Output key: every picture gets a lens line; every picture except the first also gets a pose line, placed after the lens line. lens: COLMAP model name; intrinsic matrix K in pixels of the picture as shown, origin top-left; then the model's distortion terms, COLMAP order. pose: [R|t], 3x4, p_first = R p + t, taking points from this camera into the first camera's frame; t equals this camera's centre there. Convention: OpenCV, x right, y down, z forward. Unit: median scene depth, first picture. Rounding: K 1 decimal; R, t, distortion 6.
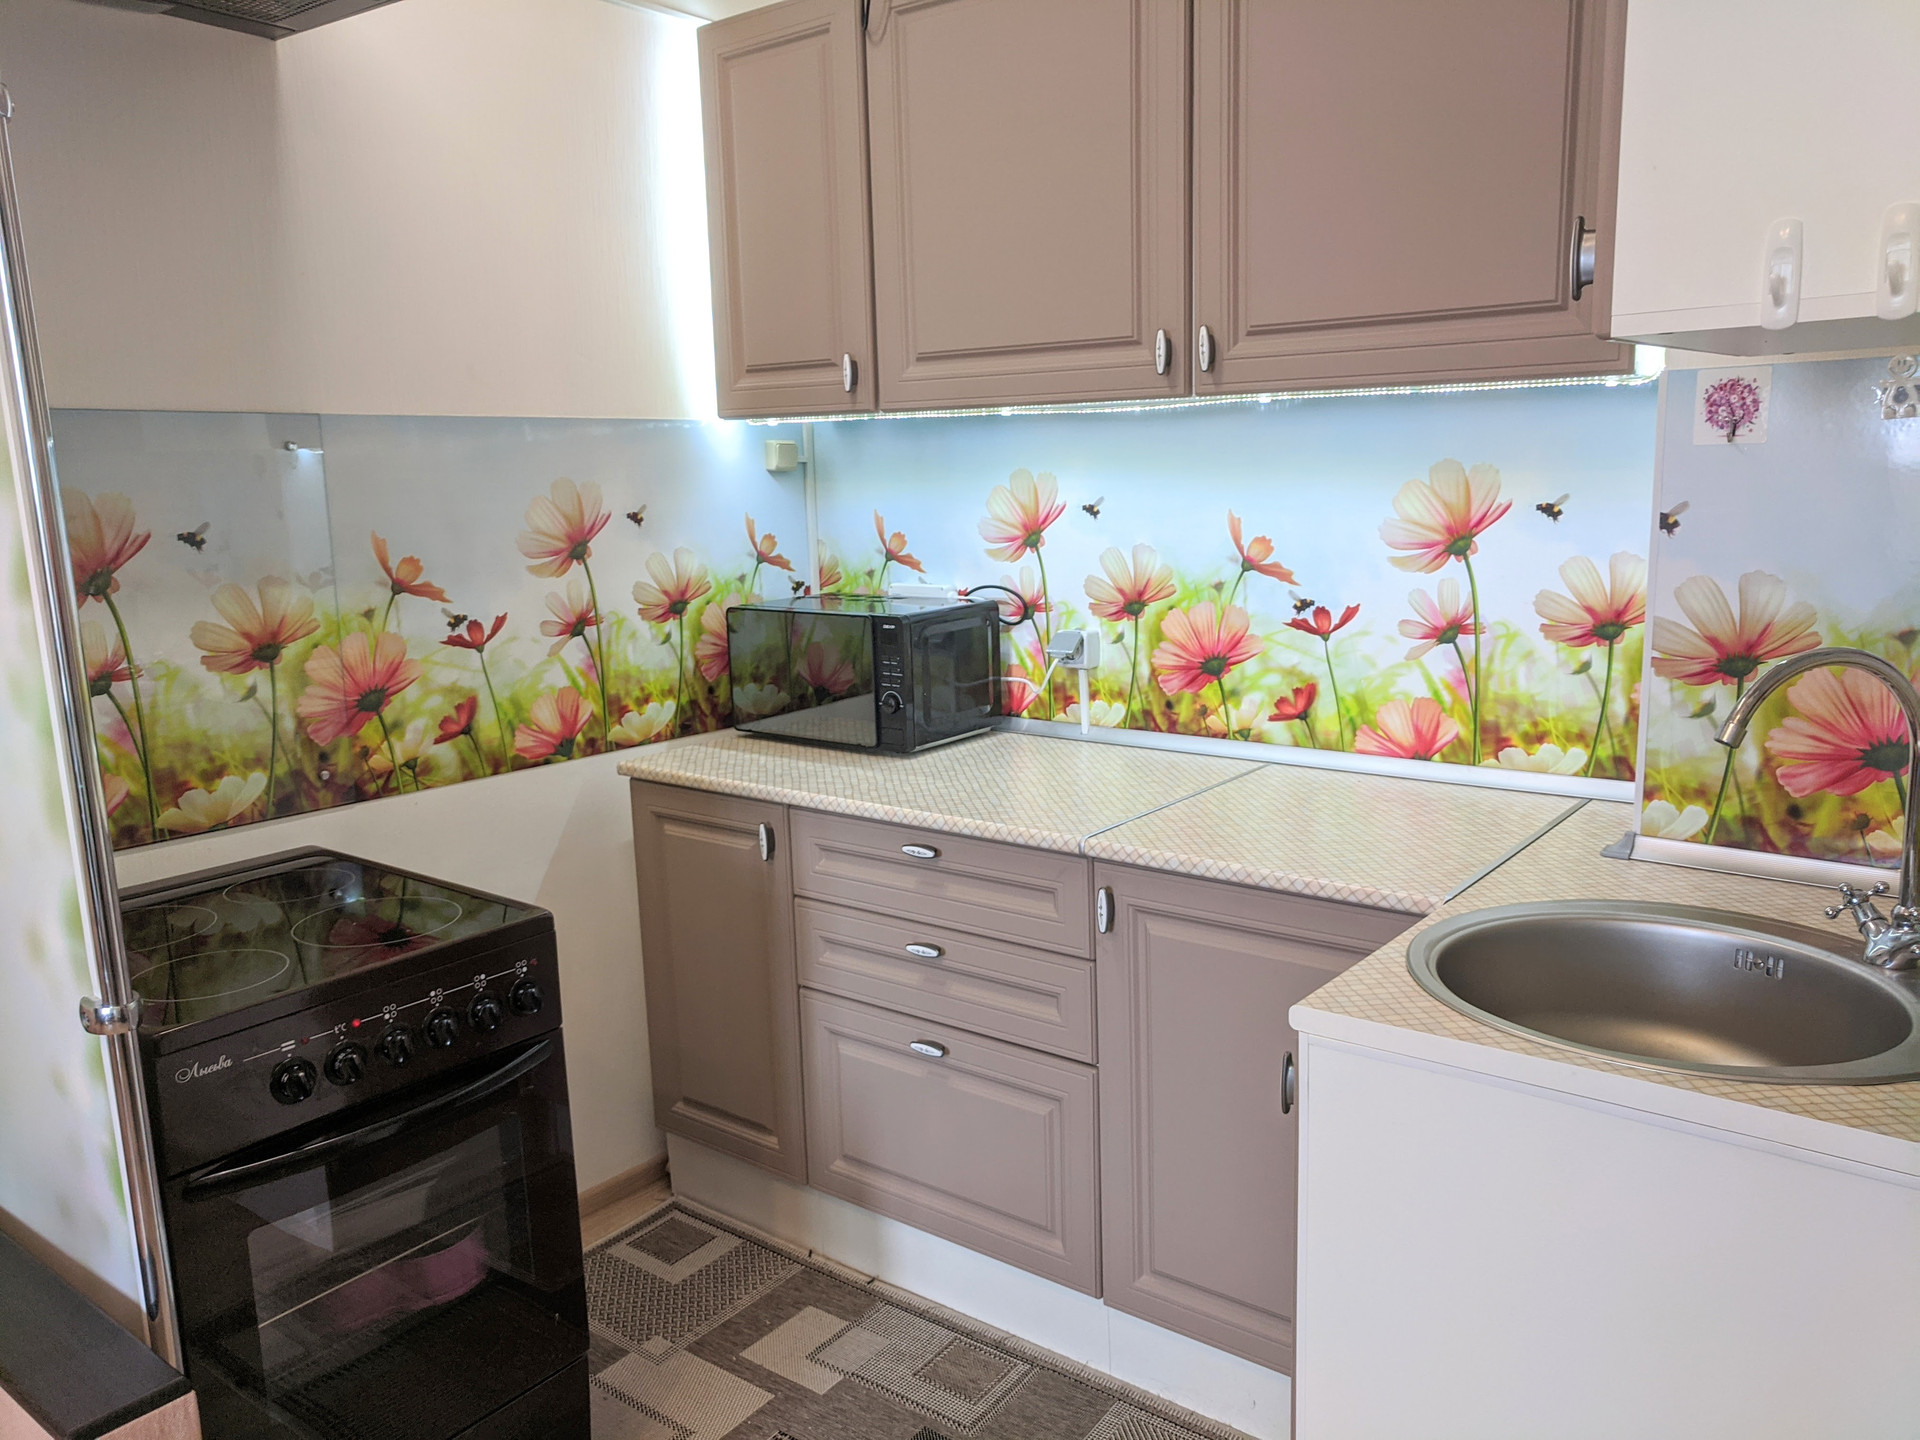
lens RADIAL K [[1454.3, 0, 958.6], [0, 1454.3, 714.7], [0, 0, 1]] dist [0.006792, -0.000475]
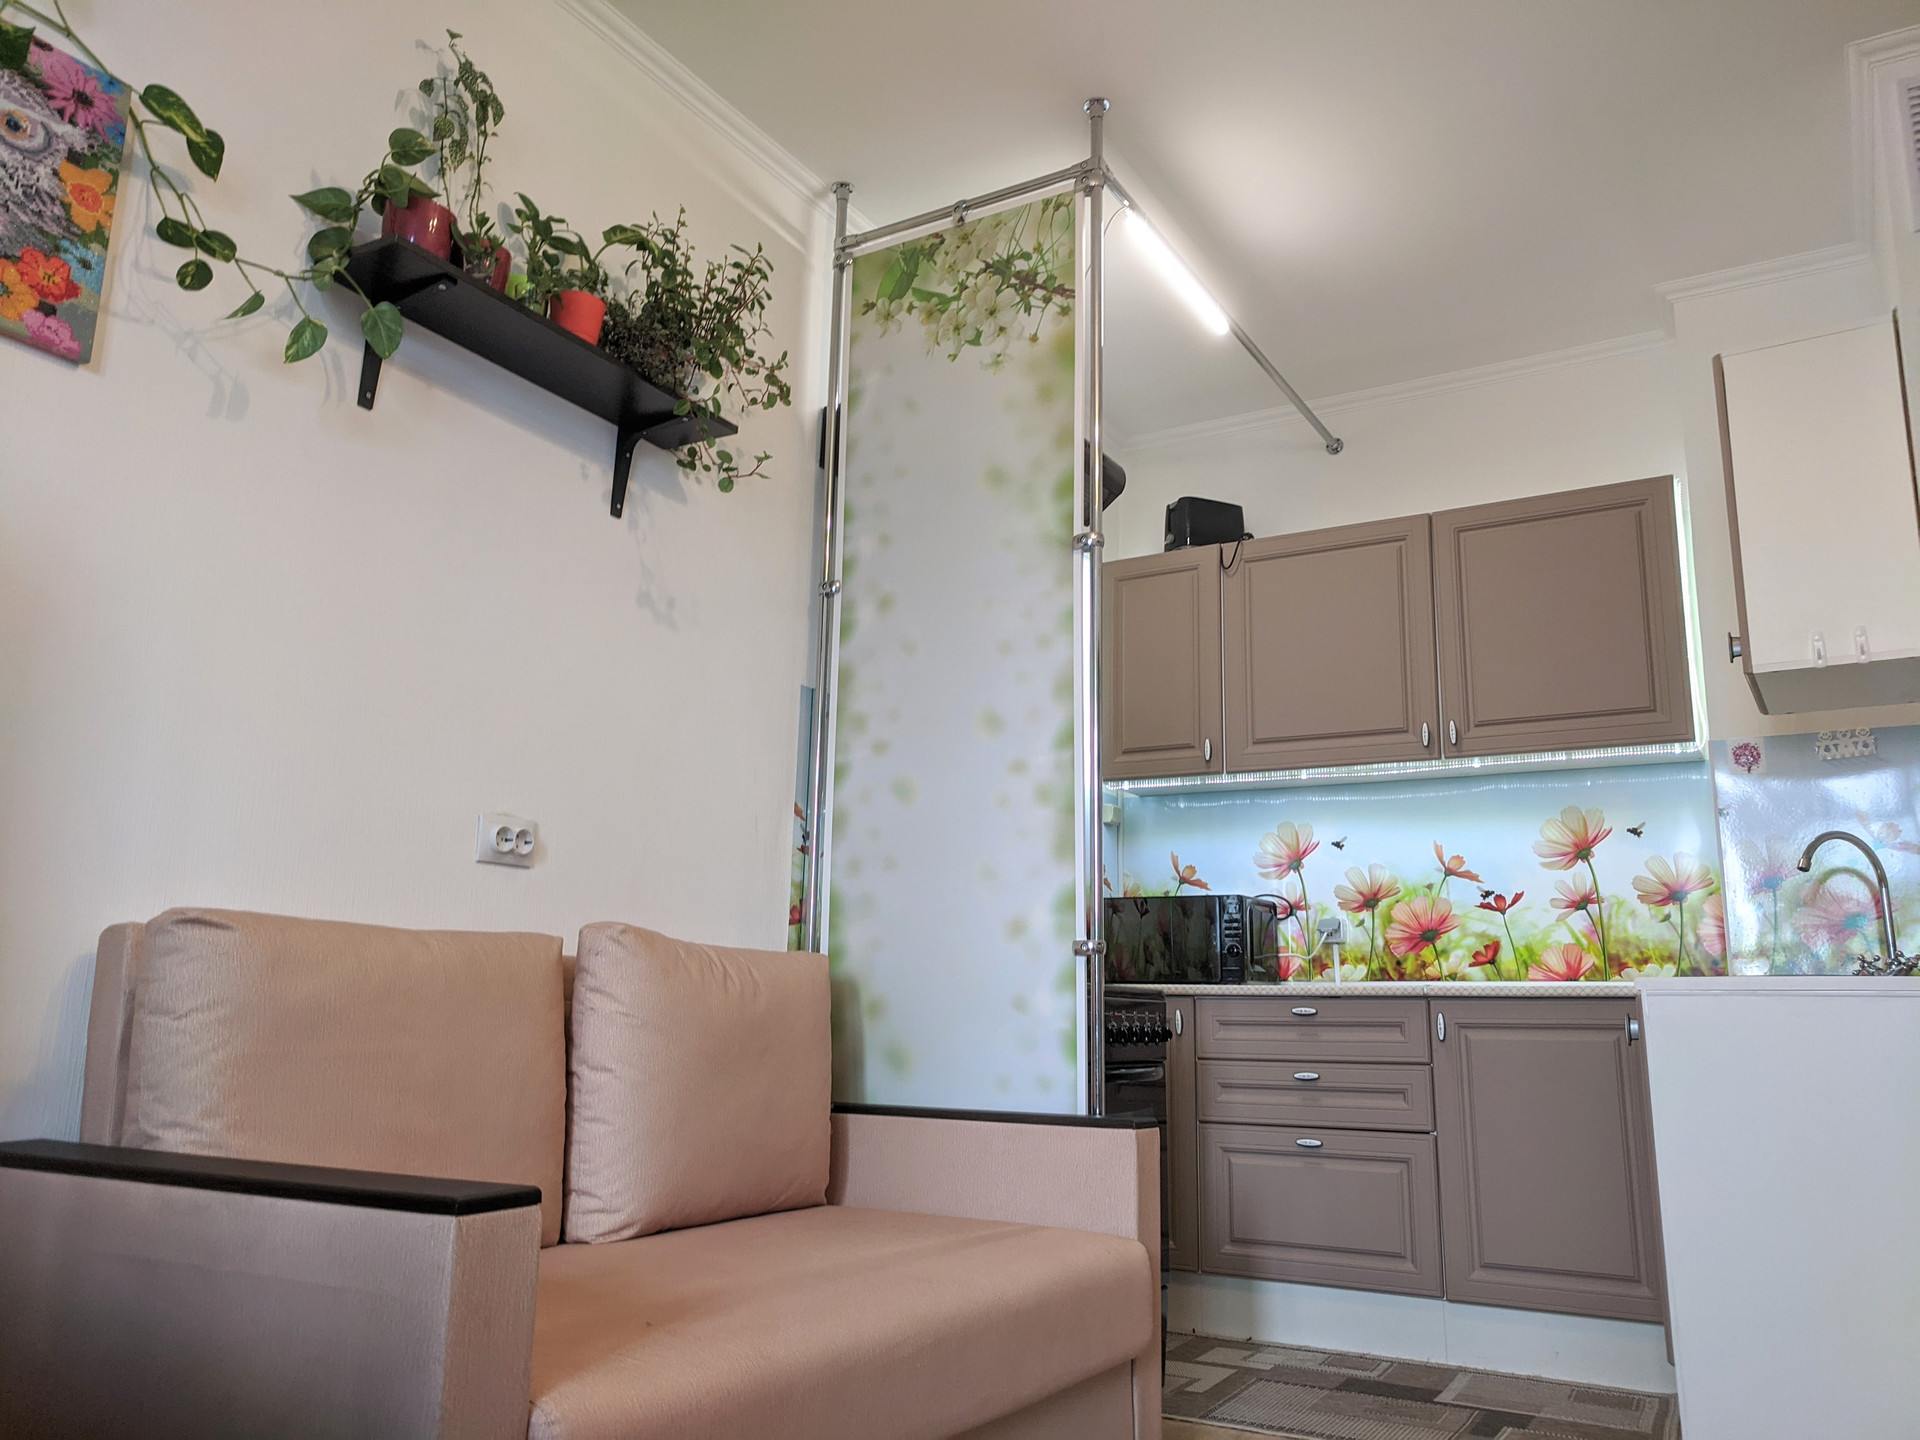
lens RADIAL K [[1454.3, 0, 963.4], [0, 1454.3, 724.8], [0, 0, 1]] dist [0.006792, -0.000475]
pose [[0.989399, 0.071338, 0.126493, -0.581657], [-0.019247, 0.927761, -0.372678, 0.377093], [-0.143941, 0.366292, 0.919299, -0.525469]]
